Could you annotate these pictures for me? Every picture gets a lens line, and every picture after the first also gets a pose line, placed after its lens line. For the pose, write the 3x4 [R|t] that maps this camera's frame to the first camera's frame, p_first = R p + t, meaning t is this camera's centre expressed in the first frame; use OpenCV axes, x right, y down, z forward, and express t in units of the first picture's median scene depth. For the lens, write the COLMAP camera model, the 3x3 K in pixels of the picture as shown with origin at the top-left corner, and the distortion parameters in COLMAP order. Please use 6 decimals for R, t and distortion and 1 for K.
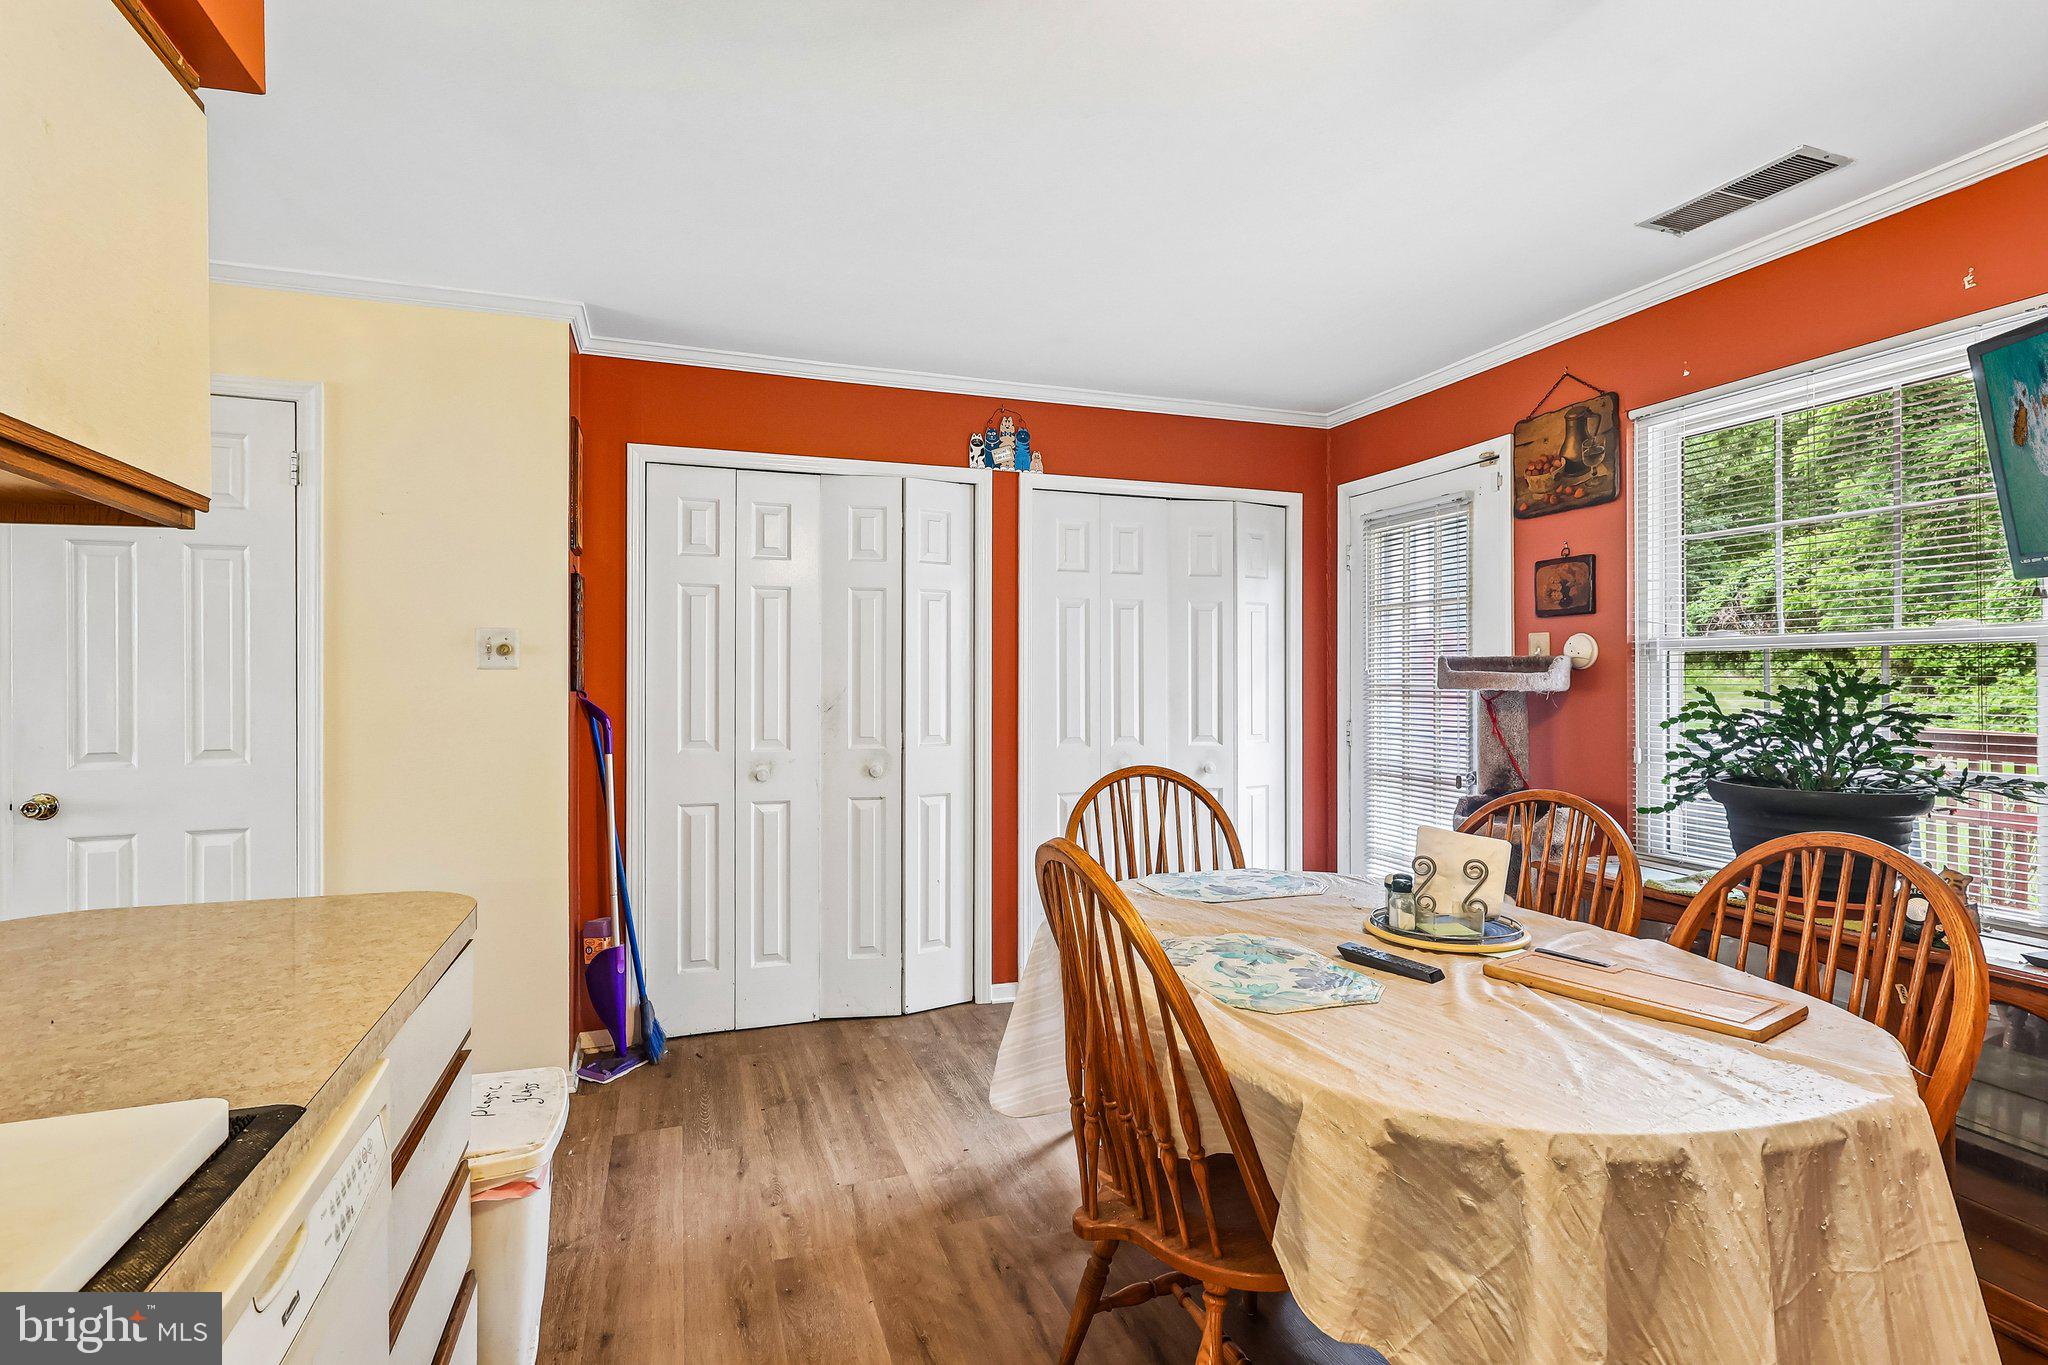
lens RADIAL K [[965.9, 0, 1017.7], [0, 965.9, 673.1], [0, 0, 1]] dist [-0.004028, 0.001959]
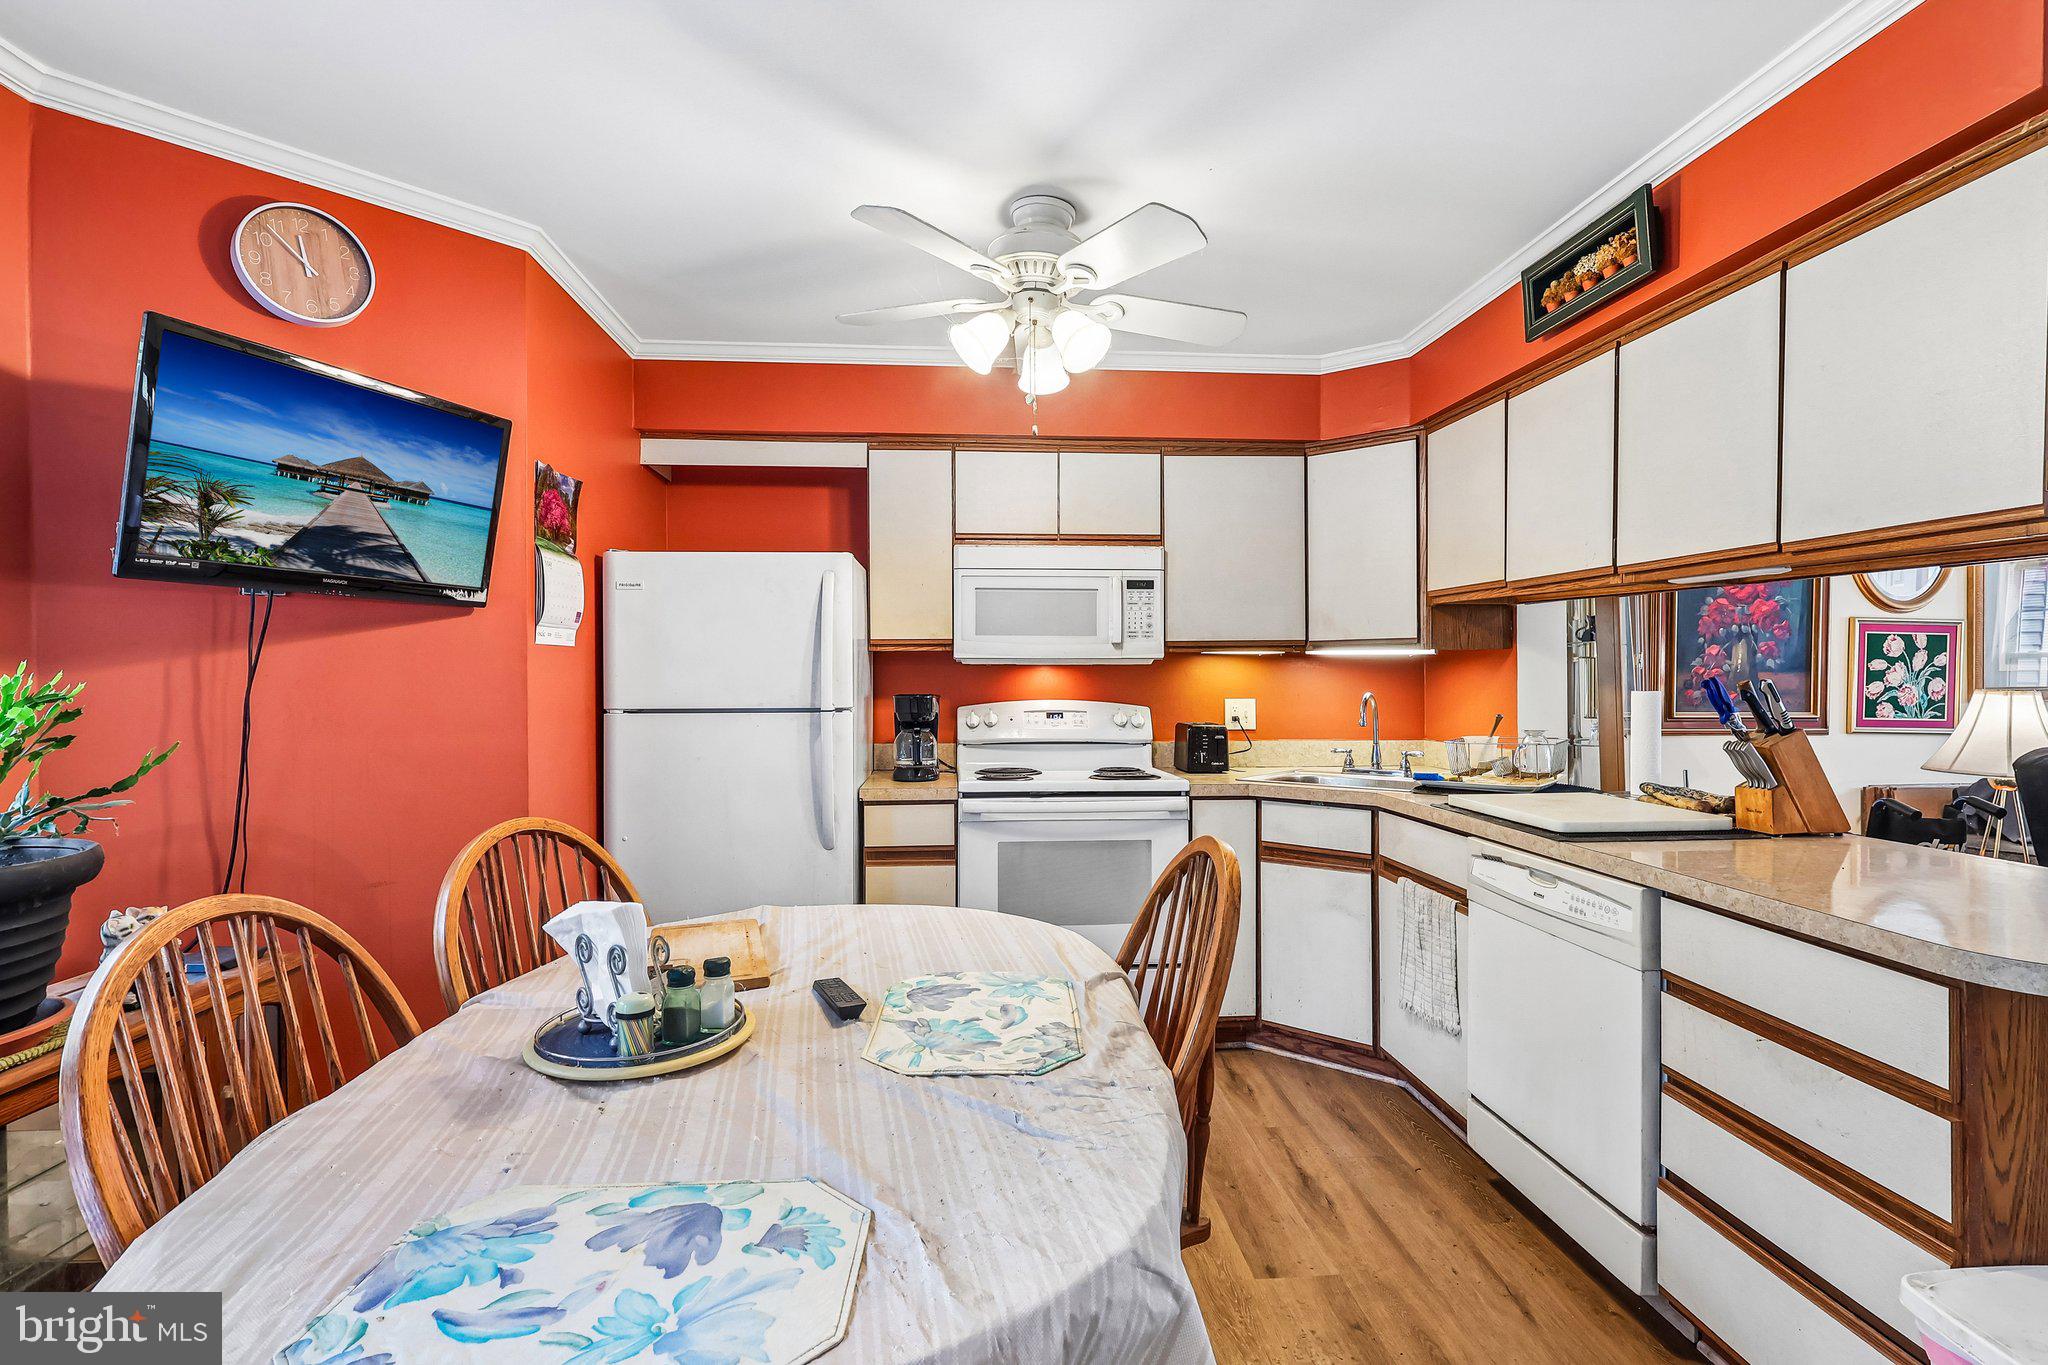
lens RADIAL K [[965.9, 0, 1020.6], [0, 965.9, 677.0], [0, 0, 1]] dist [-0.004028, 0.001959]
pose [[-0.962570, 0.008679, 0.270895, -0.012217], [0.007090, 0.999951, -0.006844, 0.005102], [-0.270941, -0.004667, -0.962585, 0.909643]]
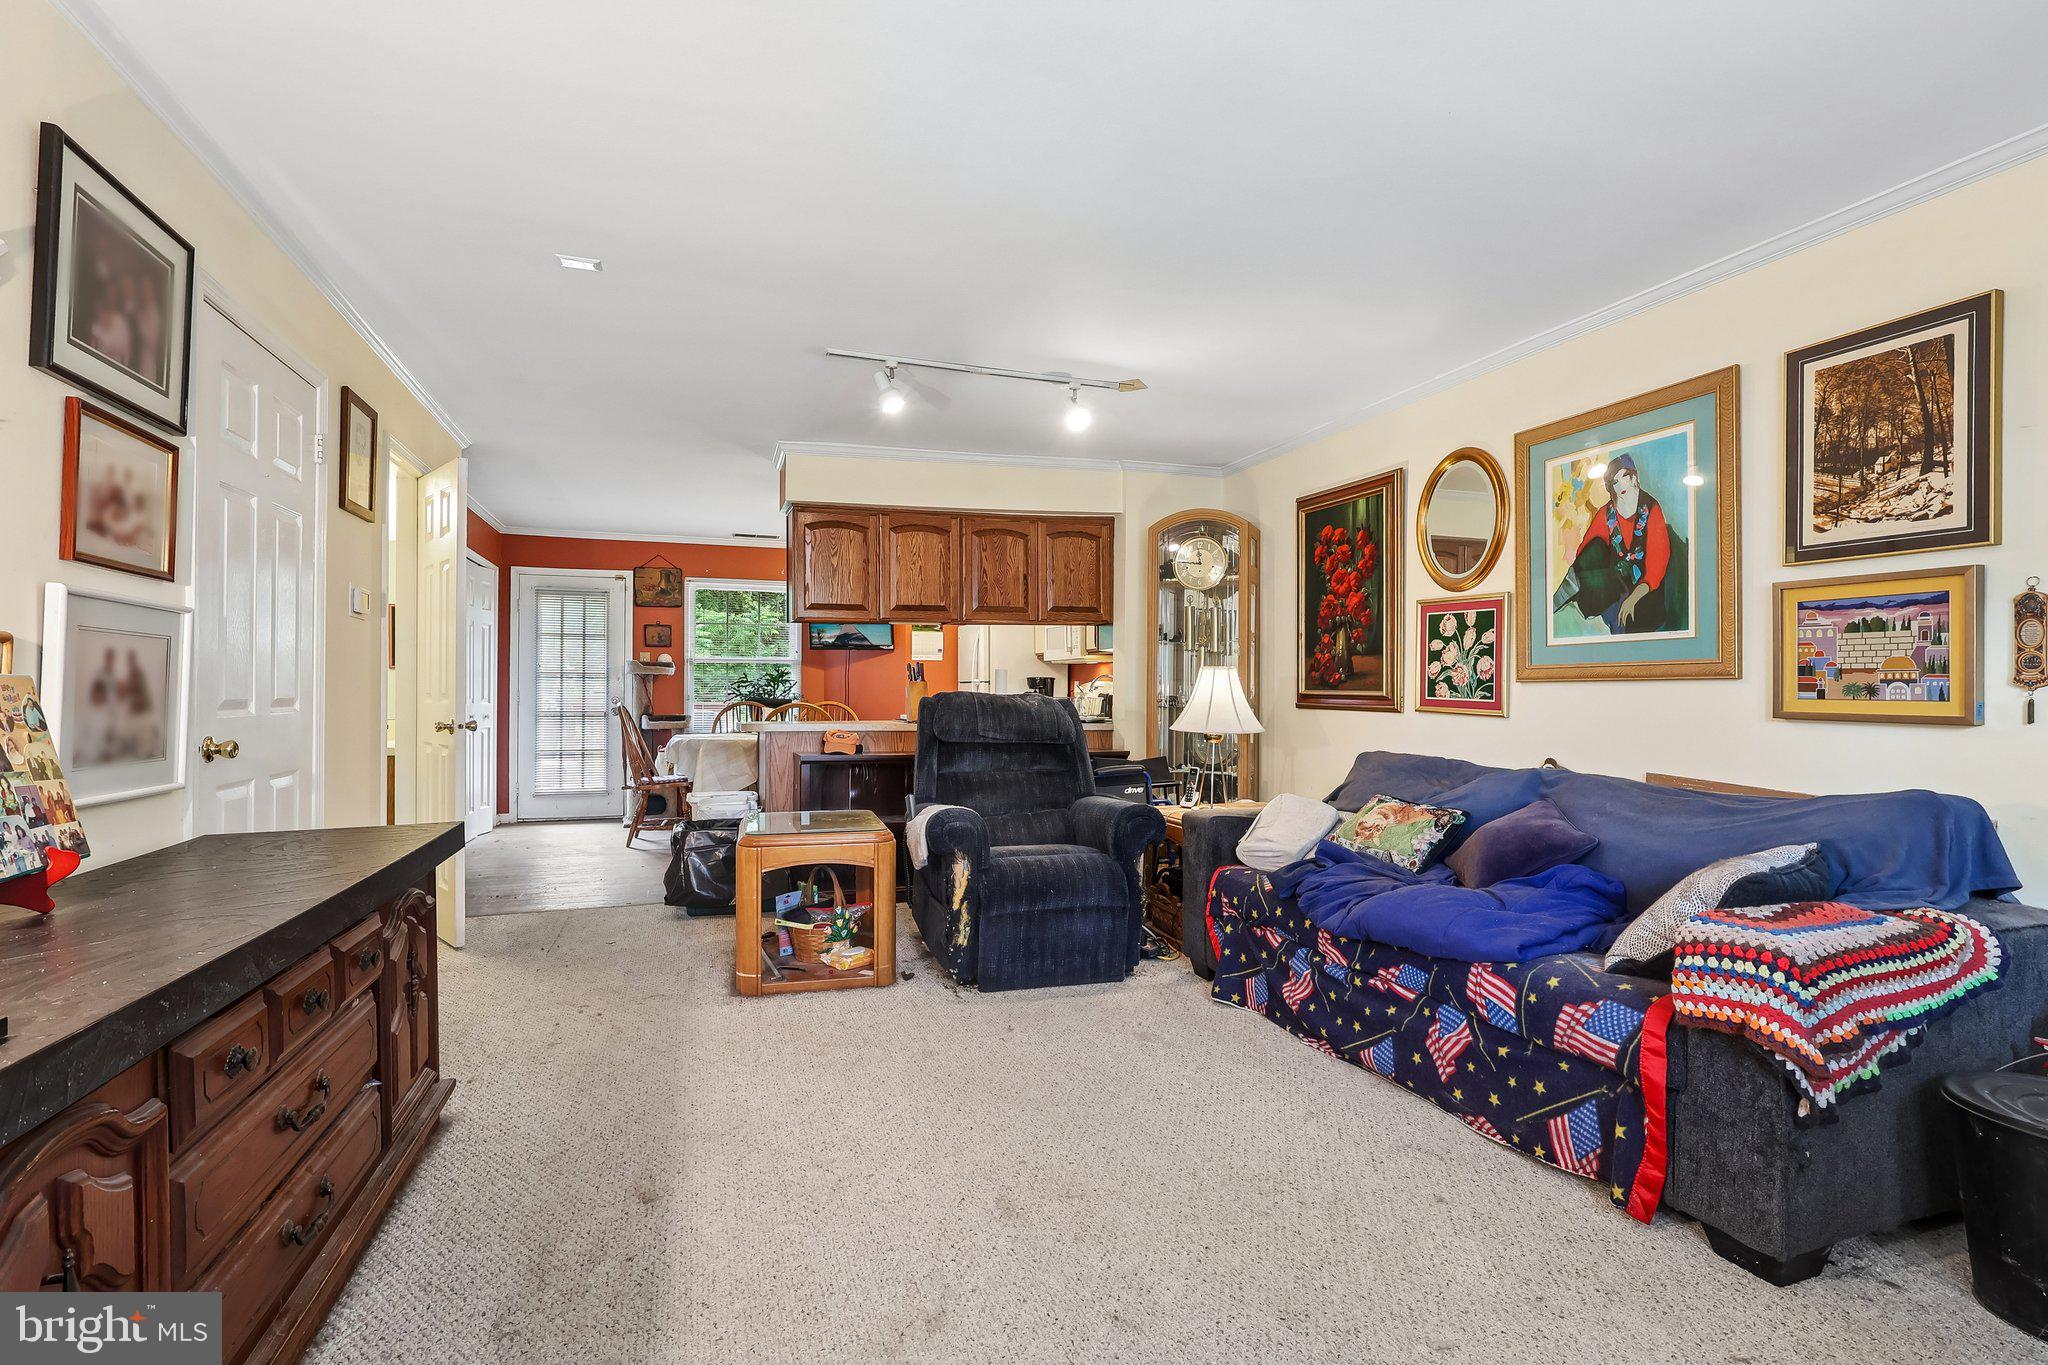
lens RADIAL K [[965.9, 0, 1019.1], [0, 965.9, 685.6], [0, 0, 1]] dist [-0.004028, 0.001959]
pose [[0.007349, 0.008866, 0.999934, -1.927010], [-0.010149, 0.999910, -0.008791, 0.056394], [-0.999921, -0.010084, 0.007438, -0.010779]]
